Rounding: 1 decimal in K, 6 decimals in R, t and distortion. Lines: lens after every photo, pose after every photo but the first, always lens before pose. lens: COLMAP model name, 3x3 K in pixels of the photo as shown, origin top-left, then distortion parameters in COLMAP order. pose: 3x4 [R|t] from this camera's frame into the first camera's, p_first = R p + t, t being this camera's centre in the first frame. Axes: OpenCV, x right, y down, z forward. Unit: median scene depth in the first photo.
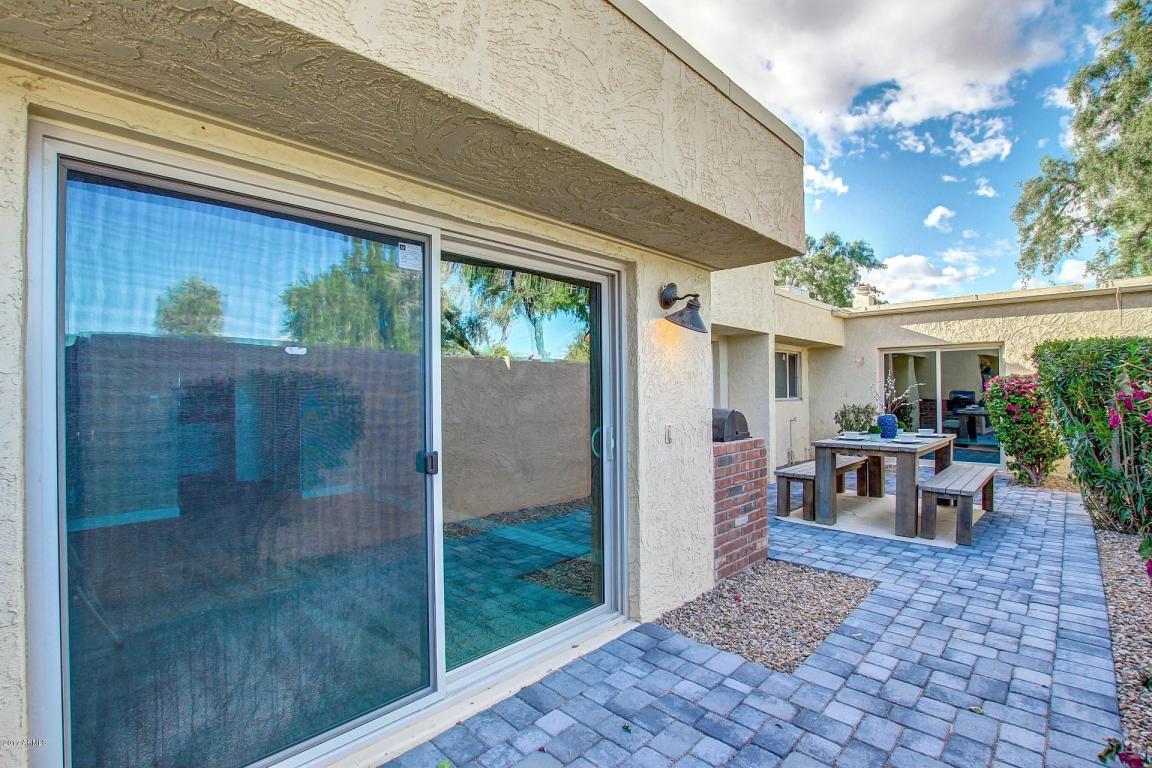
lens RADIAL K [[548.7, 0, 573.6], [0, 548.7, 389.5], [0, 0, 1]] dist [-0.010247, -0.000616]
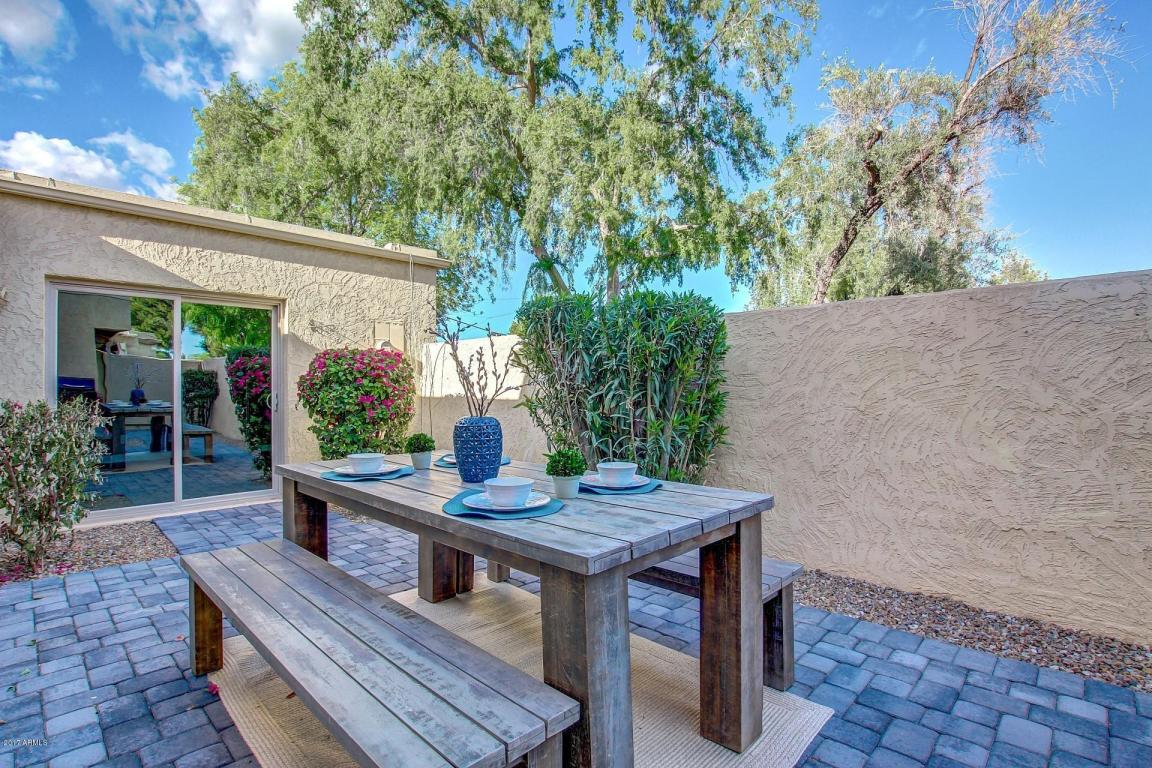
lens RADIAL K [[548.7, 0, 573.6], [0, 548.7, 389.5], [0, 0, 1]] dist [-0.010247, -0.000616]
pose [[0.007073, -0.002317, 0.999972, 0.136452], [-0.003600, 0.999991, 0.002342, 0.017447], [-0.999969, -0.003617, 0.007065, 0.655122]]
